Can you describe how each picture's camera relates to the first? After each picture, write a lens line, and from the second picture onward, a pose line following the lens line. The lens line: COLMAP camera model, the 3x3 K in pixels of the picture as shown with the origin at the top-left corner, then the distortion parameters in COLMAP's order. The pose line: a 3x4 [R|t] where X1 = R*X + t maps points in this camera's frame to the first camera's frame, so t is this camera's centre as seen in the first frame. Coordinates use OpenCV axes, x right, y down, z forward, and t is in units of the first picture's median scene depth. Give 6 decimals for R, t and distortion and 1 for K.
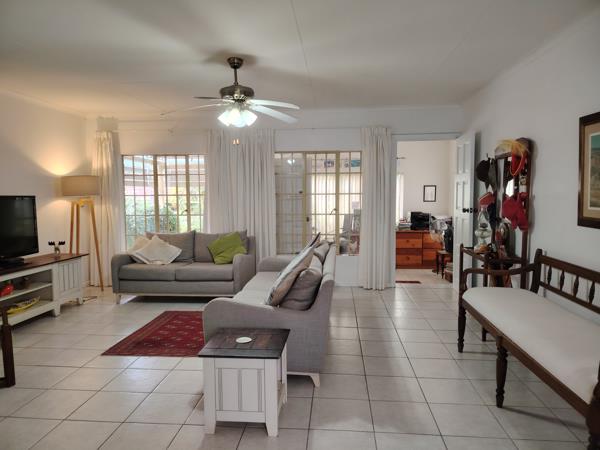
lens RADIAL K [[418.4, 0, 298.8], [0, 418.4, 221.5], [0, 0, 1]] dist [0.002006, -0.008476]
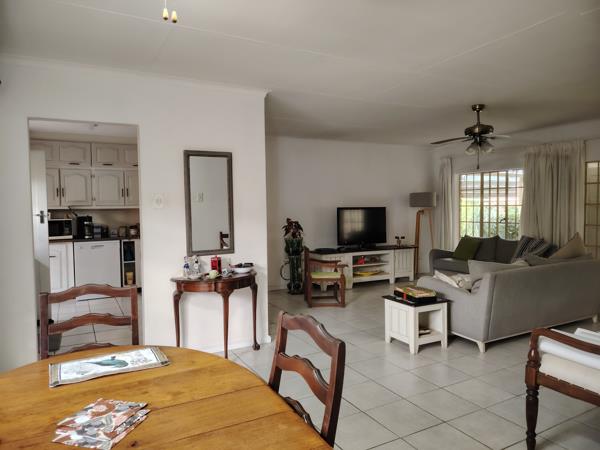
lens RADIAL K [[418.4, 0, 301.9], [0, 418.4, 226.1], [0, 0, 1]] dist [0.002006, -0.008476]
pose [[0.545639, 0.040645, -0.837034, 0.428847], [-0.051319, 0.998569, 0.015036, 0.005212], [0.836447, 0.034751, 0.546944, -0.104248]]
